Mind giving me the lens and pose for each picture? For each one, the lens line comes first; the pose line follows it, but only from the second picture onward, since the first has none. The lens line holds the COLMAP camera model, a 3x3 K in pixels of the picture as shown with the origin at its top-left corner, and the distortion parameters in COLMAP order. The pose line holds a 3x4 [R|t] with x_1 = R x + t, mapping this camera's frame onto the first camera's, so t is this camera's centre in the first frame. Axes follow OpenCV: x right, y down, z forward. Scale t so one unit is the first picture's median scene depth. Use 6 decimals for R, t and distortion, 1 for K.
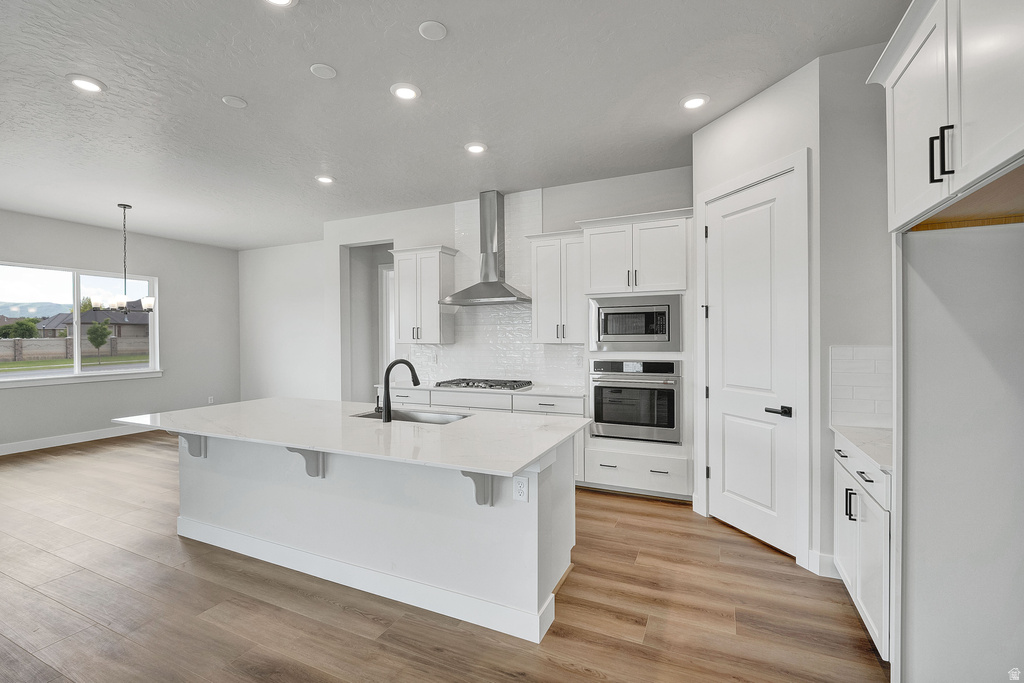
lens RADIAL K [[423.3, 0, 514.0], [0, 423.3, 338.2], [0, 0, 1]] dist [0.000246, -0.000130]
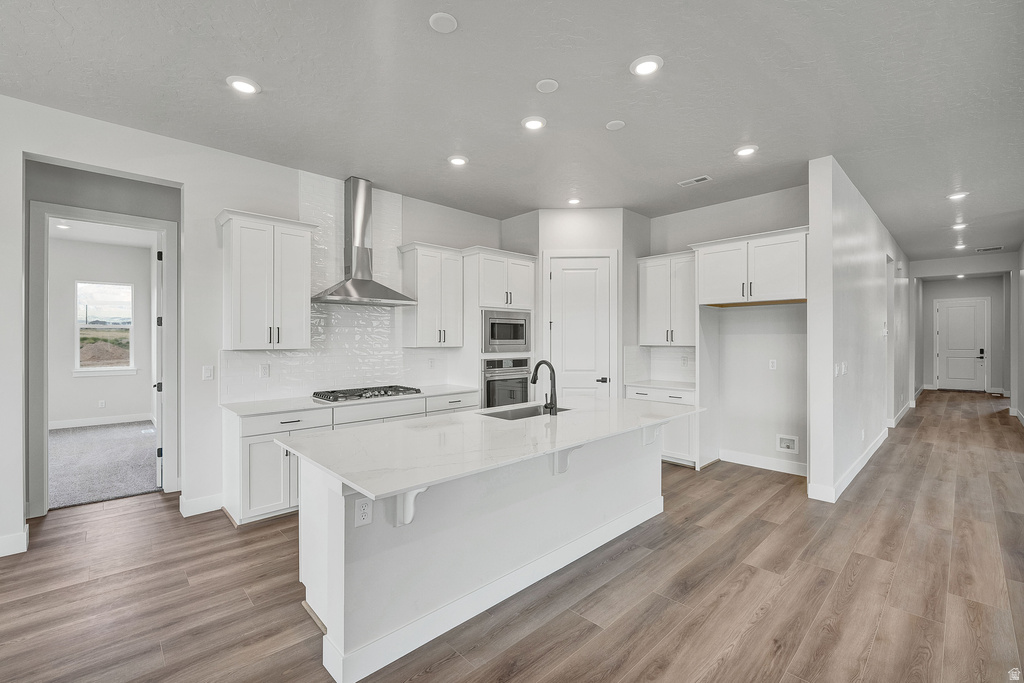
lens RADIAL K [[423.3, 0, 515.9], [0, 423.3, 341.2], [0, 0, 1]] dist [0.000246, -0.000130]
pose [[0.398879, 0.004041, 0.916994, -0.958046], [0.001291, 0.999987, -0.004968, 0.003432], [-0.917002, 0.003166, 0.398869, 0.443349]]
